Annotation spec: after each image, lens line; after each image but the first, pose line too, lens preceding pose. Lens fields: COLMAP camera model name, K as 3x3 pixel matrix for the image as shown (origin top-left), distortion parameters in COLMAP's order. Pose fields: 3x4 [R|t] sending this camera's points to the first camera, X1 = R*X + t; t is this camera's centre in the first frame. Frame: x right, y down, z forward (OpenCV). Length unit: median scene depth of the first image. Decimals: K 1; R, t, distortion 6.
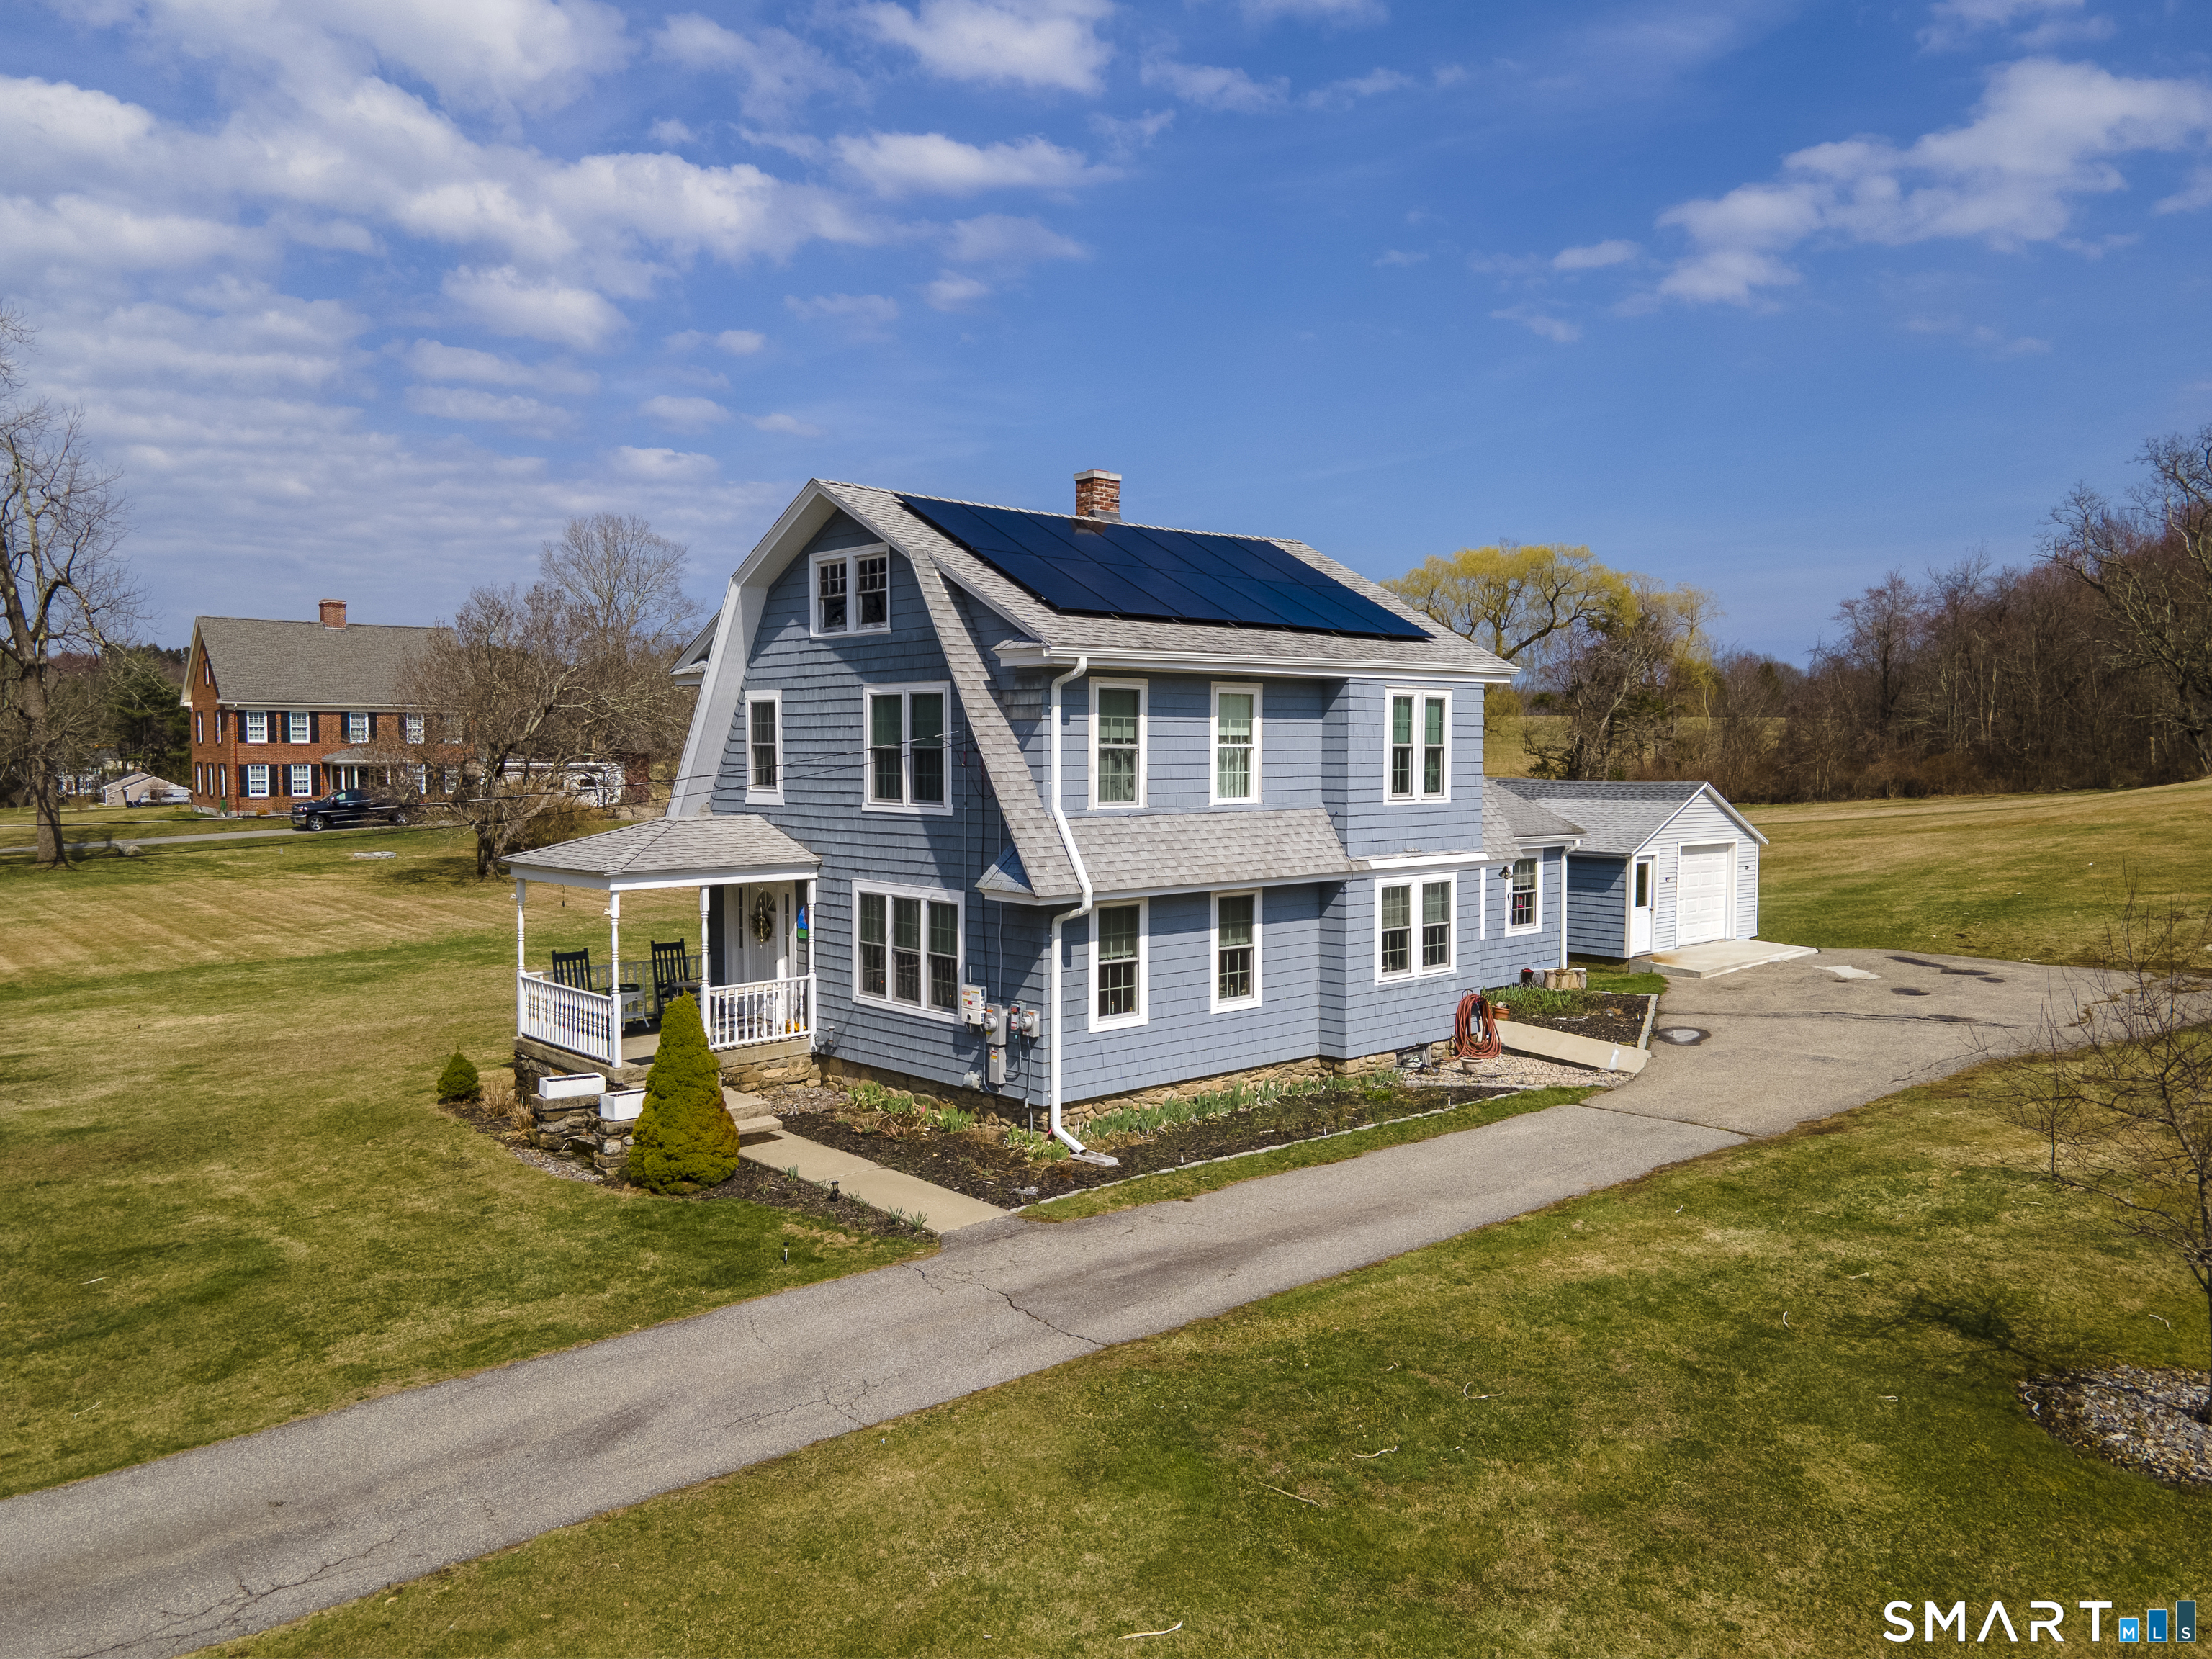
lens RADIAL K [[1642.3, 0, 1094.3], [0, 1642.3, 829.0], [0, 0, 1]] dist [0.014211, 0.052292]
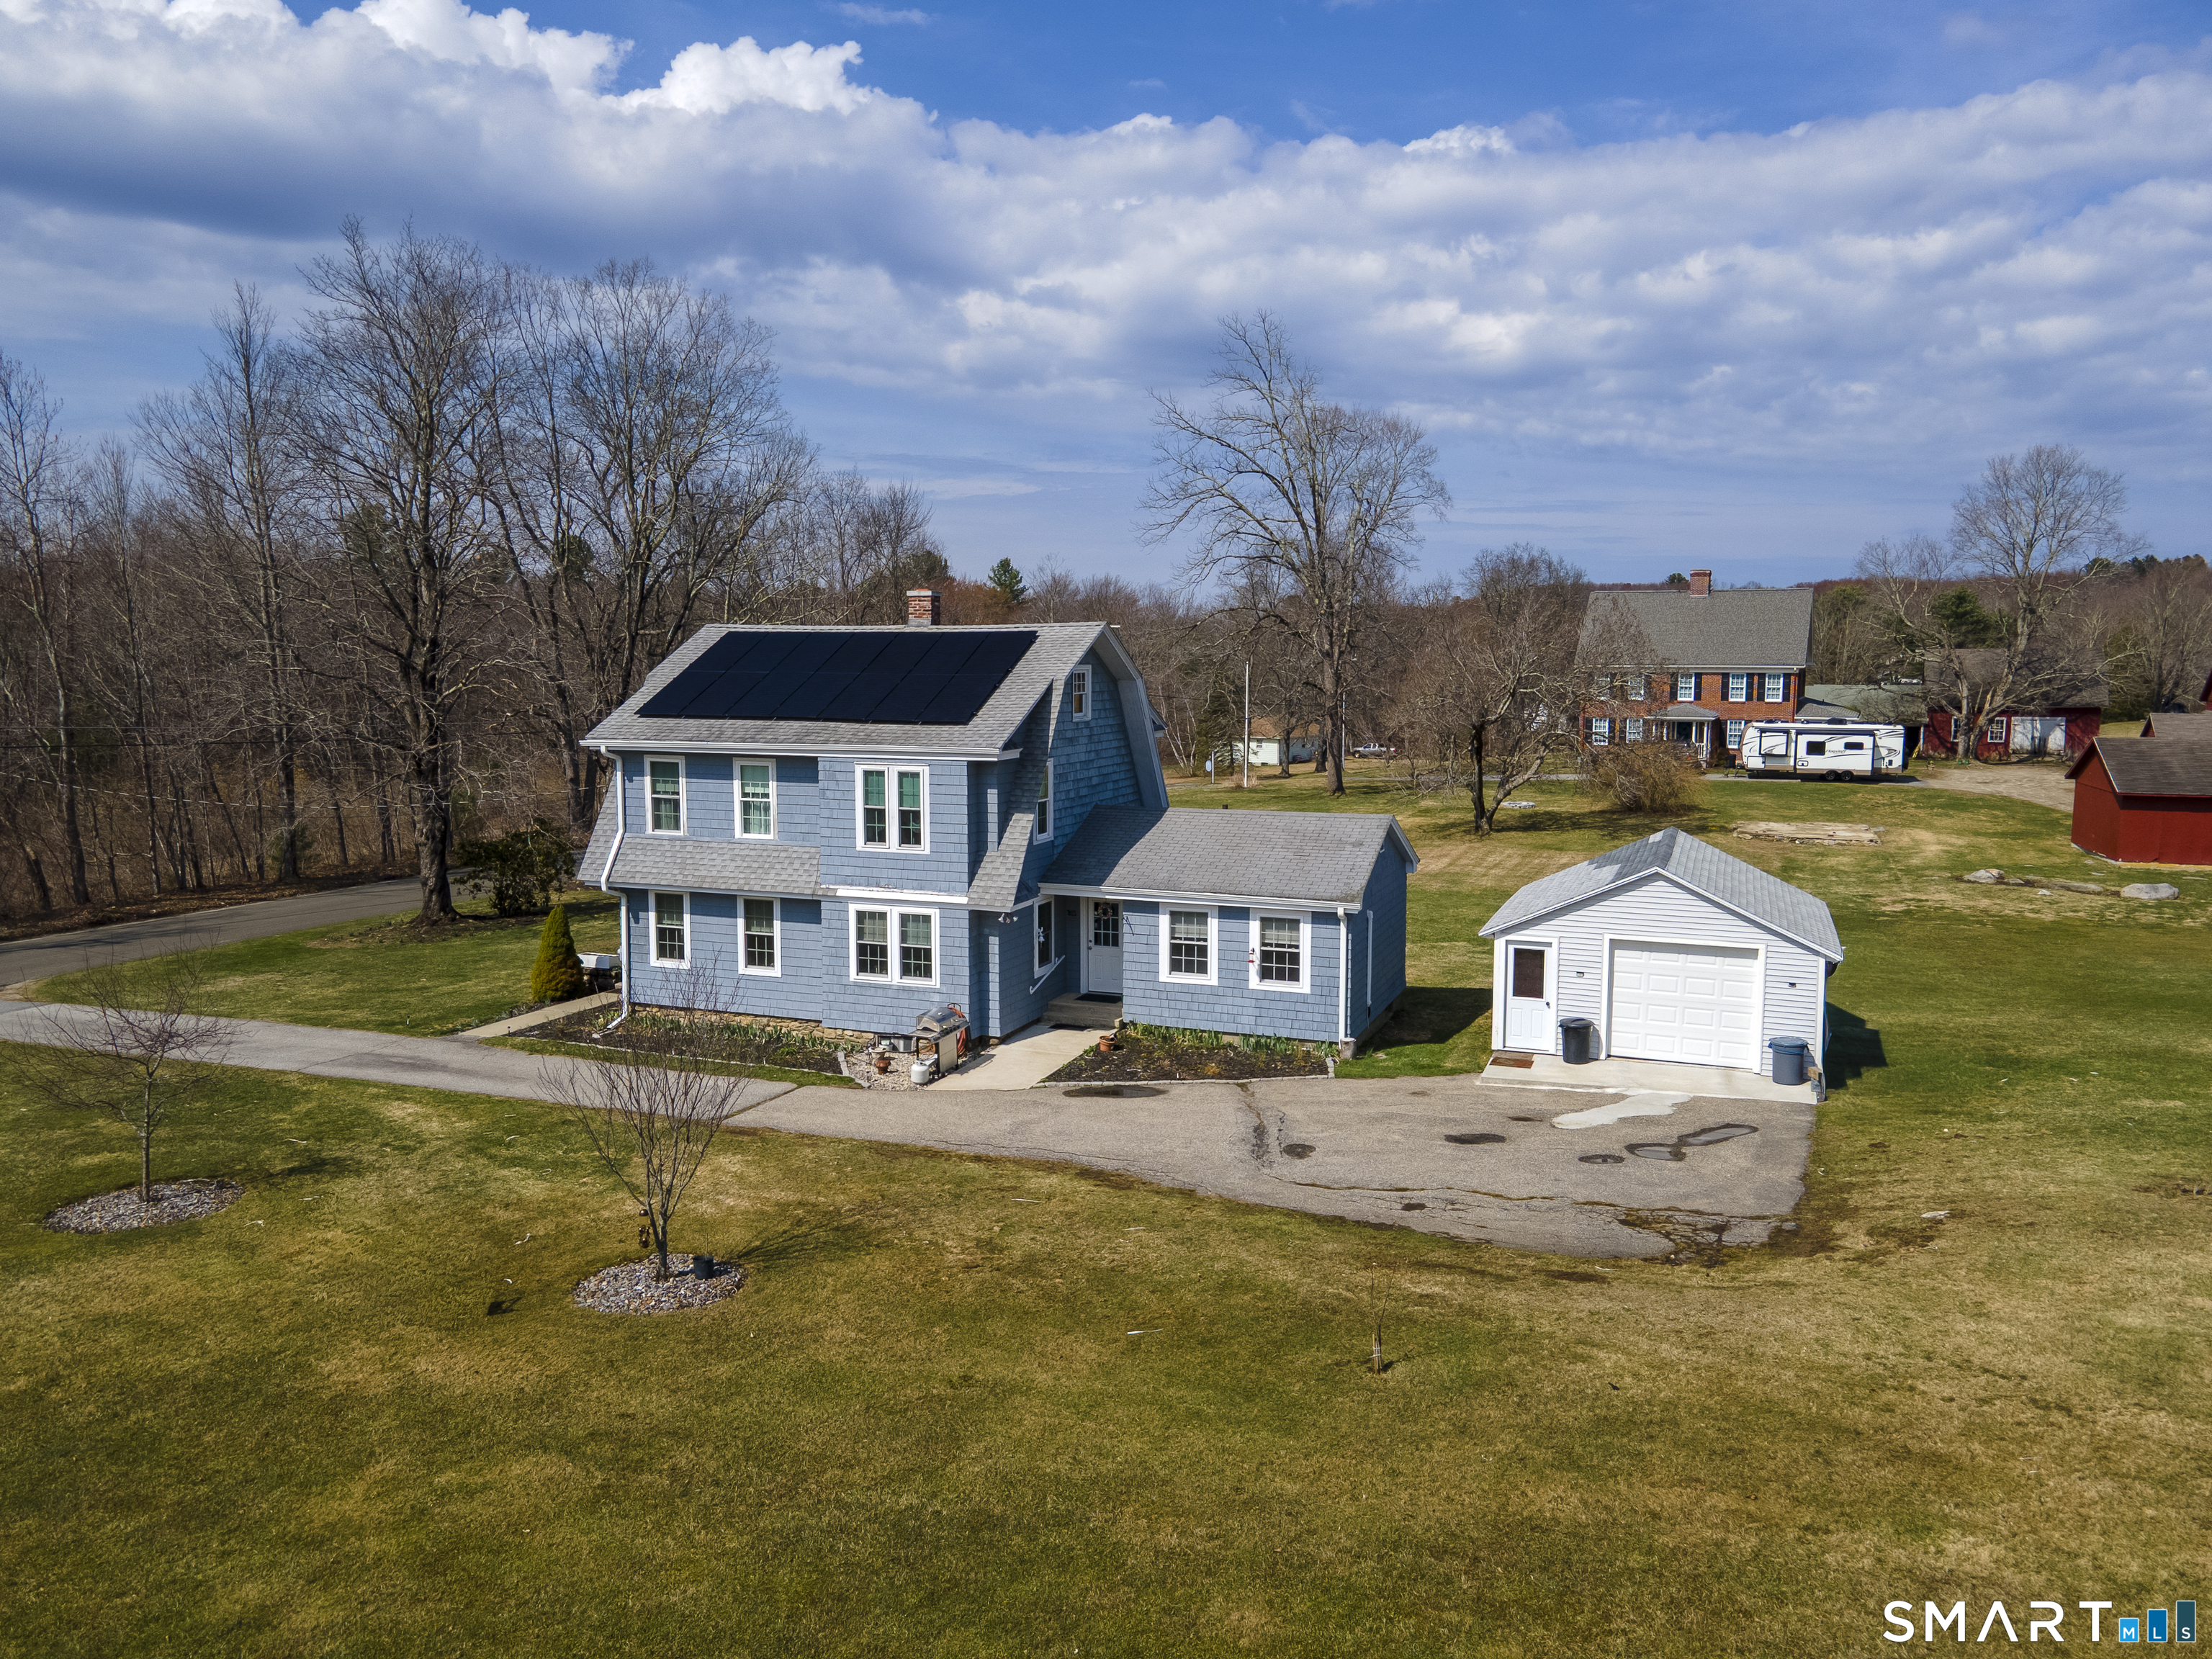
lens RADIAL K [[1642.3, 0, 1094.3], [0, 1642.3, 829.0], [0, 0, 1]] dist [0.014211, 0.052292]
pose [[0.443020, 0.095705, -0.891389, 1.450557], [-0.047357, 0.995396, 0.083335, -0.152058], [0.895260, 0.005294, 0.445512, 0.565996]]
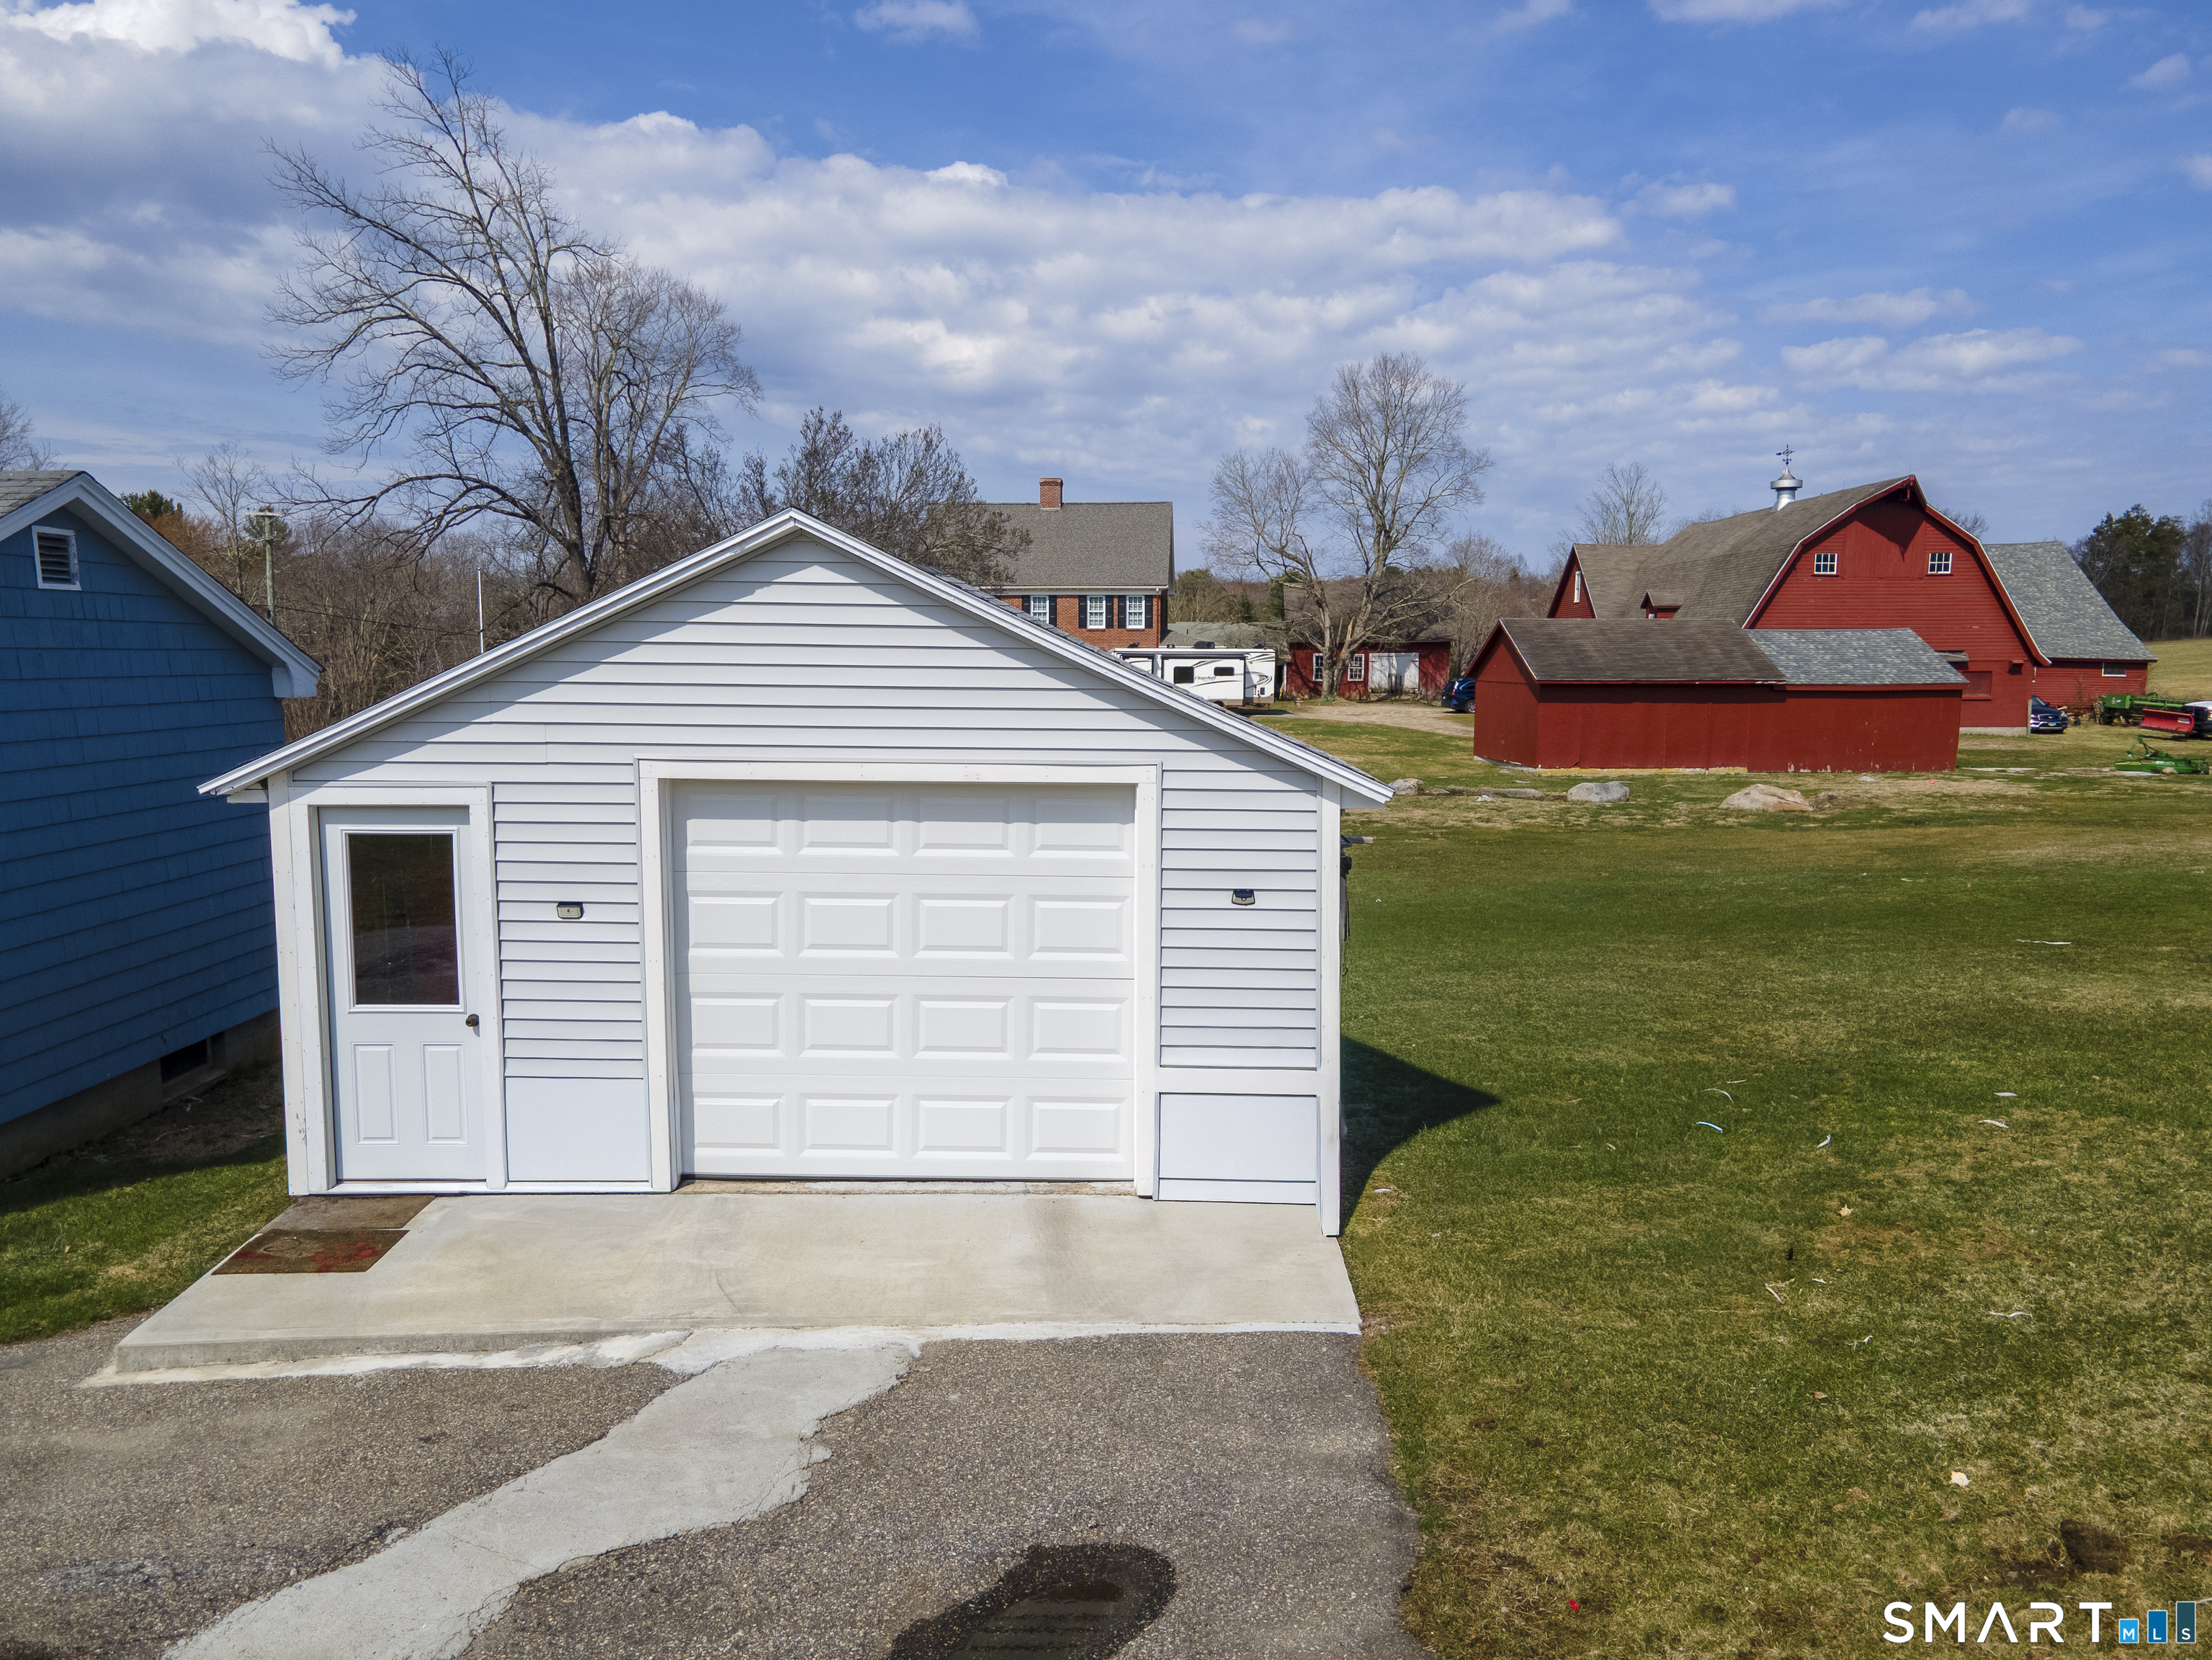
lens RADIAL K [[1642.5, 0, 1094.3], [0, 1642.5, 829.5], [0, 0, 1]] dist [0.014211, 0.052292]
pose [[0.734250, 0.069423, -0.675320, 0.835523], [-0.034330, 0.997282, 0.065195, -0.000180], [0.678010, -0.024685, 0.734638, 1.268631]]
